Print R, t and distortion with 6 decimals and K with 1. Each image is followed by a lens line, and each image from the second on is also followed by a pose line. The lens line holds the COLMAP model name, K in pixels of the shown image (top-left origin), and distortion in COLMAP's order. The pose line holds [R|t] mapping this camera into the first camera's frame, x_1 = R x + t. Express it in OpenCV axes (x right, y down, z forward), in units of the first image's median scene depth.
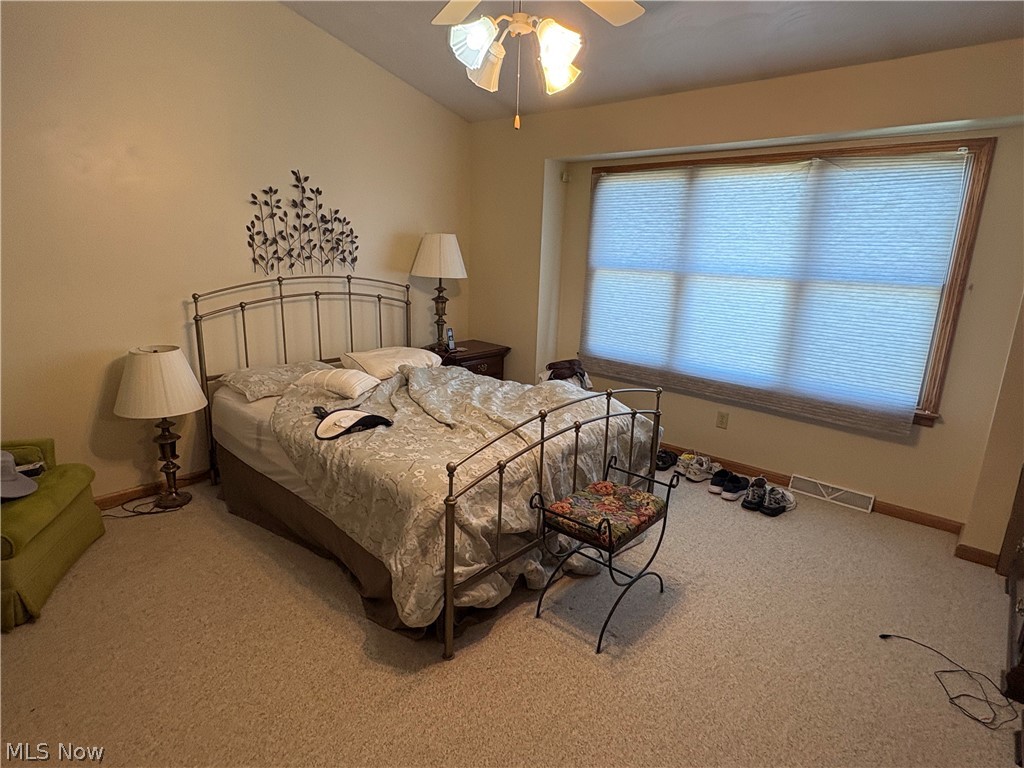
lens RADIAL K [[561.9, 0, 512.0], [0, 561.9, 384.0], [0, 0, 1]] dist [-0.002074, -0.000371]
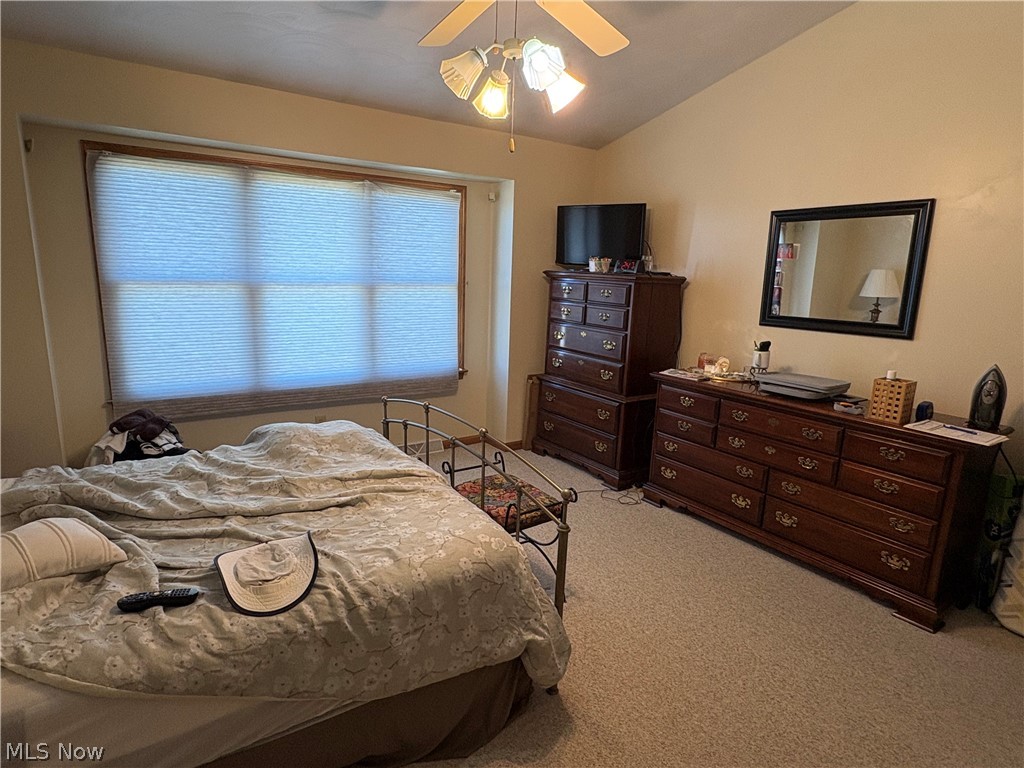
lens RADIAL K [[561.9, 0, 512.0], [0, 561.9, 384.0], [0, 0, 1]] dist [-0.002074, -0.000371]
pose [[0.241361, -0.222333, 0.944623, -0.584432], [0.210952, 0.962145, 0.172557, -0.129995], [-0.947230, 0.157622, 0.279126, 0.447828]]
